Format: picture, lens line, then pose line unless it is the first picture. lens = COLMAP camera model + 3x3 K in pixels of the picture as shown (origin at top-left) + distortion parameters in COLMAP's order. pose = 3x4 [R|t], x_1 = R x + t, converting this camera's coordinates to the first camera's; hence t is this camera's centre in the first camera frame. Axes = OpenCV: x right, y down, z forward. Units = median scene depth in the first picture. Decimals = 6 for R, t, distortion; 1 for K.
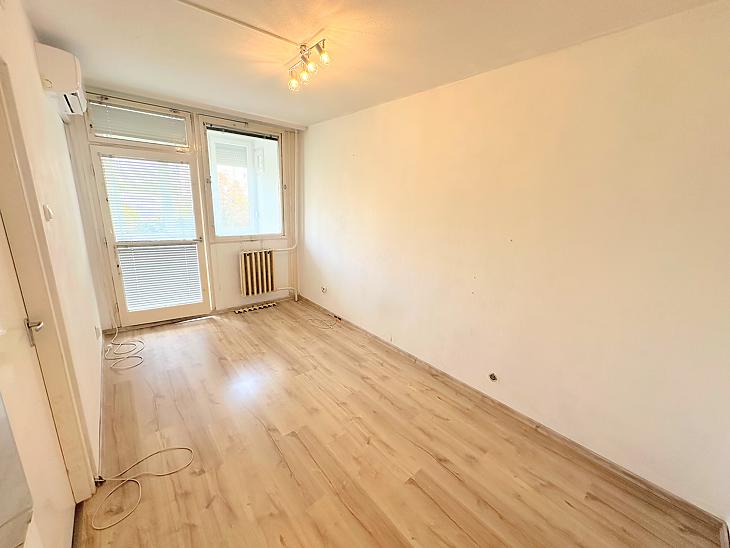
lens RADIAL K [[292.0, 0, 364.3], [0, 292.0, 273.3], [0, 0, 1]] dist [-0.000915, 0.000451]
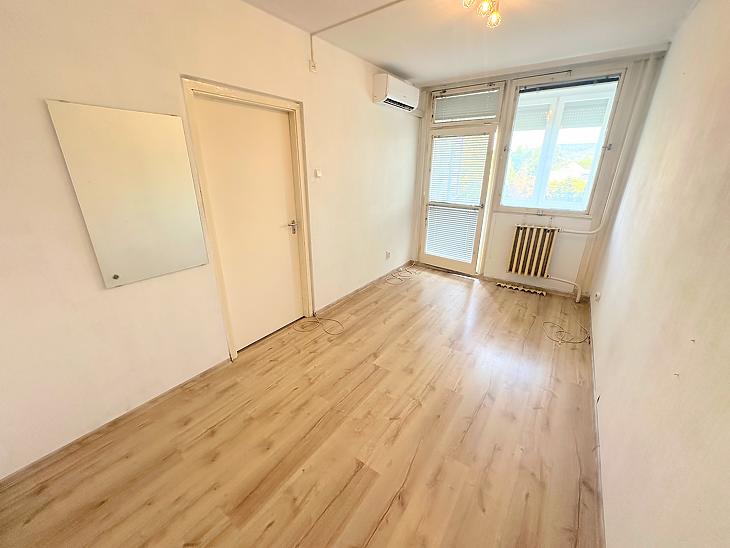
lens RADIAL K [[292.0, 0, 364.3], [0, 292.0, 273.3], [0, 0, 1]] dist [-0.000915, 0.000451]
pose [[0.245555, 0.294439, -0.923585, 0.400077], [-0.227731, 0.943613, 0.240277, -0.041981], [0.942253, 0.151328, 0.298762, 0.304689]]
